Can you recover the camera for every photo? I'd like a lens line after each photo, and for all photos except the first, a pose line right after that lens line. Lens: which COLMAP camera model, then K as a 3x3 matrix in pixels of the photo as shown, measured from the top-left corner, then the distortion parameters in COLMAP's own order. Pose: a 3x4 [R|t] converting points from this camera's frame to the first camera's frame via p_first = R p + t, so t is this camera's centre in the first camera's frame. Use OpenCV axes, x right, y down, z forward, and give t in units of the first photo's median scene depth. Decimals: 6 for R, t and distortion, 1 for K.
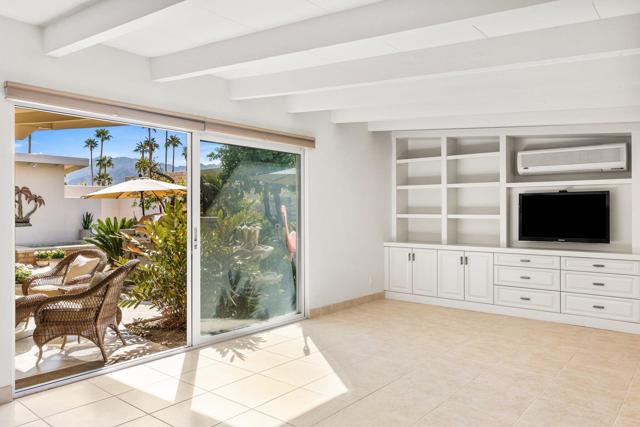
lens RADIAL K [[460.2, 0, 320.0], [0, 460.2, 213.5], [0, 0, 1]] dist [-0.000719, -0.000362]
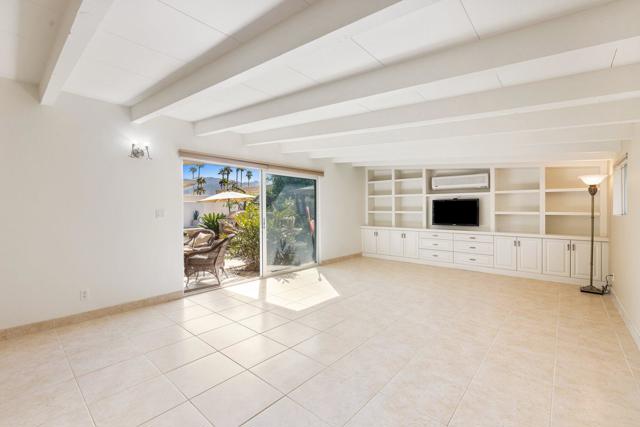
lens RADIAL K [[283.4, 0, 320.0], [0, 283.4, 213.5], [0, 0, 1]] dist [-0.000795, -0.000088]
pose [[0.999623, -0.001263, -0.027433, 0.004190], [0.001561, 0.999940, 0.010857, -0.001059], [0.027418, -0.010896, 0.999565, -0.168754]]
